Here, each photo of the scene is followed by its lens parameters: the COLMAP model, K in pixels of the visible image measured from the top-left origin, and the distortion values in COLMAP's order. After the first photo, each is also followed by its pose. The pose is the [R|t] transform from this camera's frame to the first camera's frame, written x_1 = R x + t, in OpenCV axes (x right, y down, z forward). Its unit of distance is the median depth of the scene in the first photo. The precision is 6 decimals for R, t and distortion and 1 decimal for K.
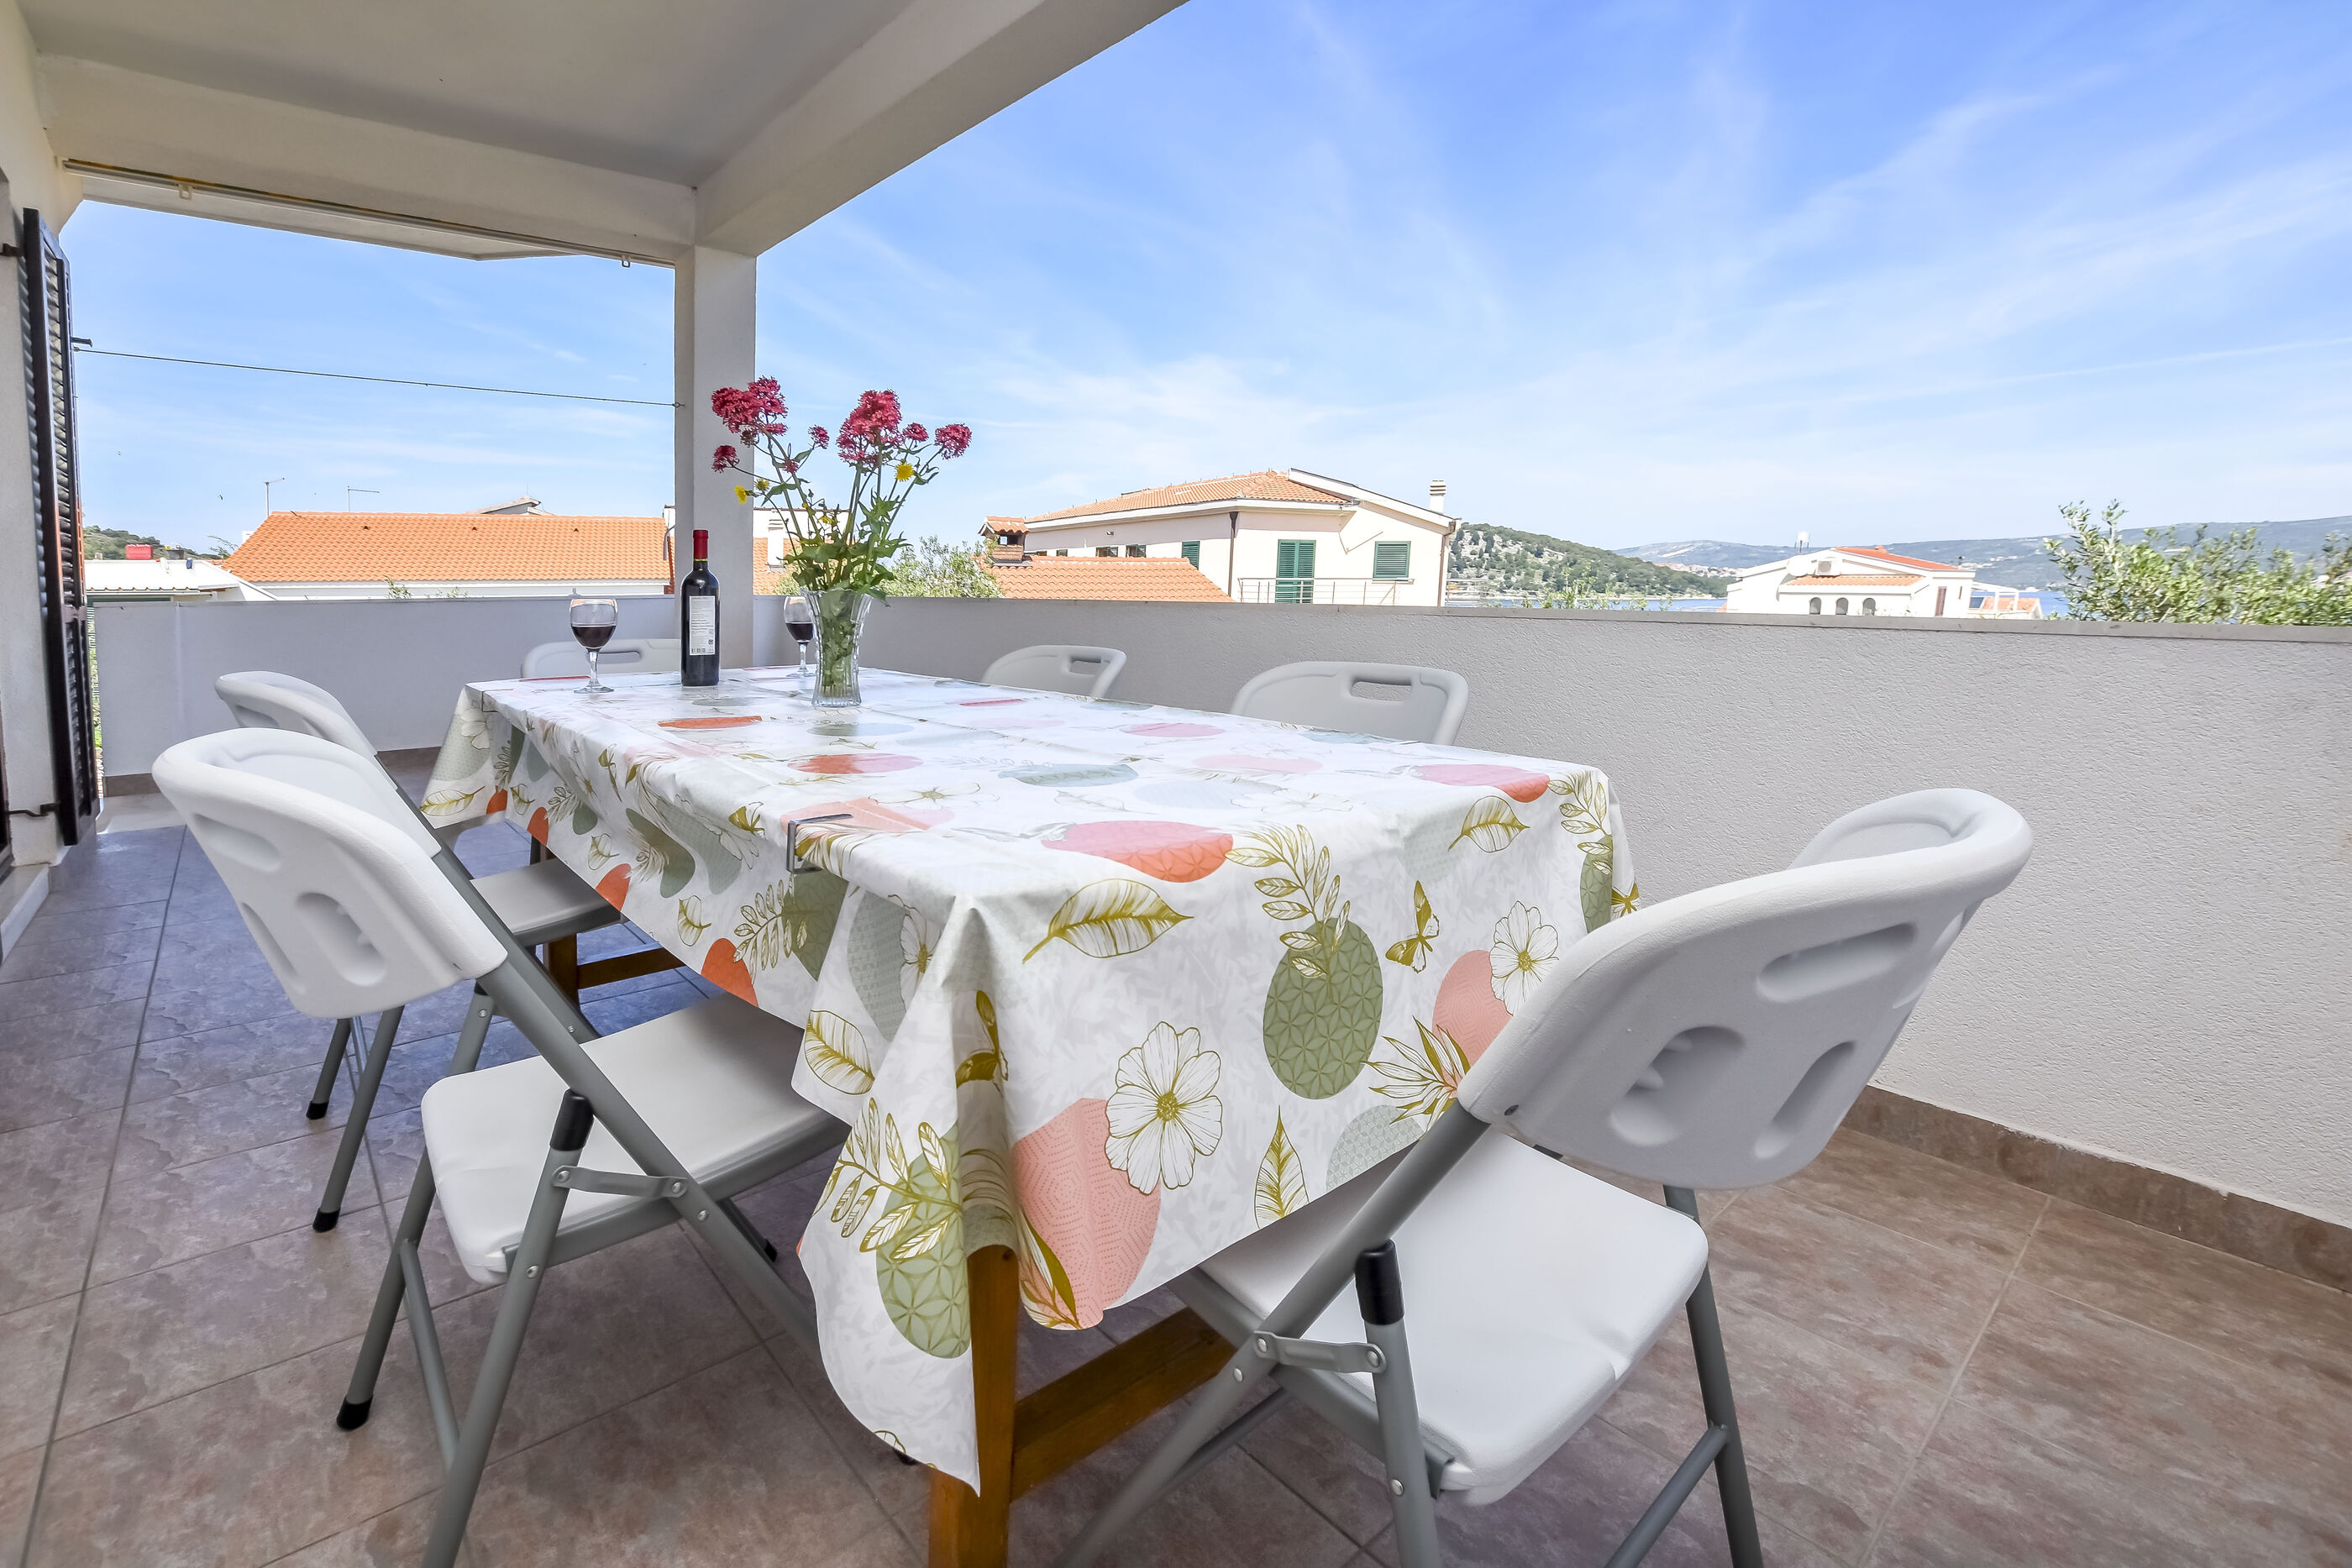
lens RADIAL K [[1075.2, 0, 1143.7], [0, 1075.2, 670.0], [0, 0, 1]] dist [-0.040001, 0.008680]
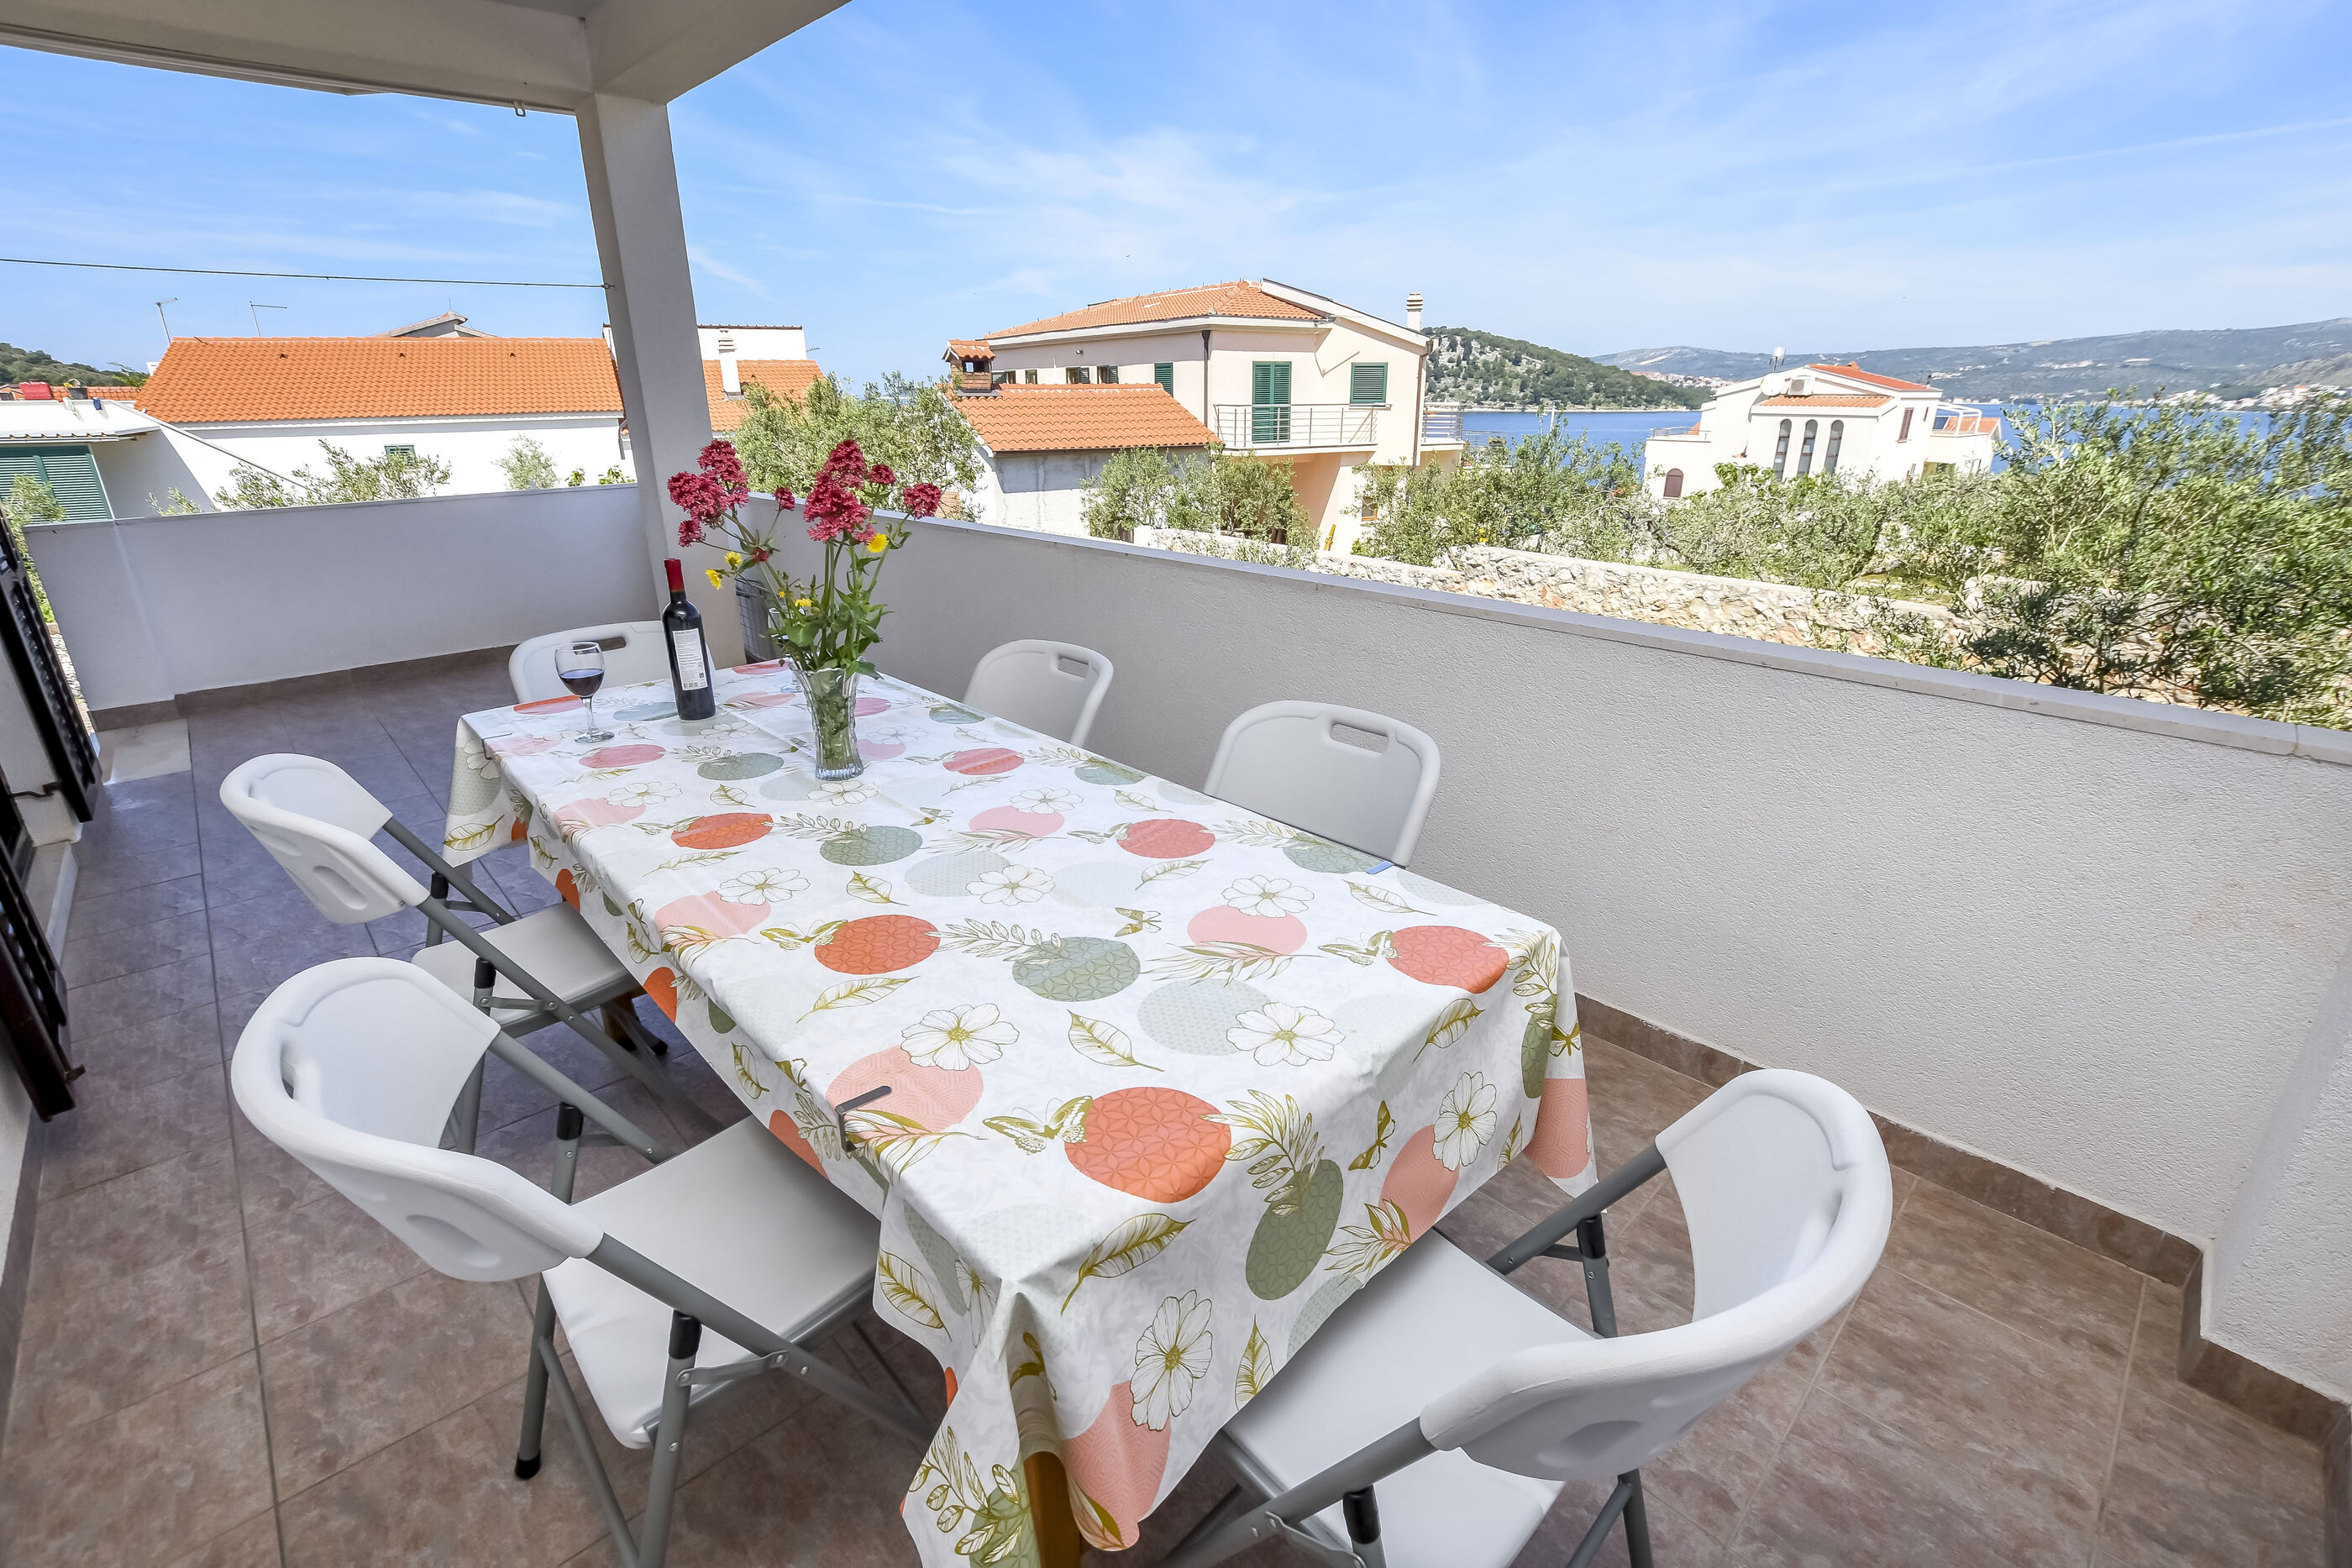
lens RADIAL K [[1041.3, 0, 1180.0], [0, 1041.3, 777.2], [0, 0, 1]] dist [-0.035218, 0.006442]
pose [[0.996915, -0.070228, 0.035055, 0.012000], [0.059735, 0.968545, 0.241562, -0.323060], [-0.050917, -0.238723, 0.969752, 0.009903]]
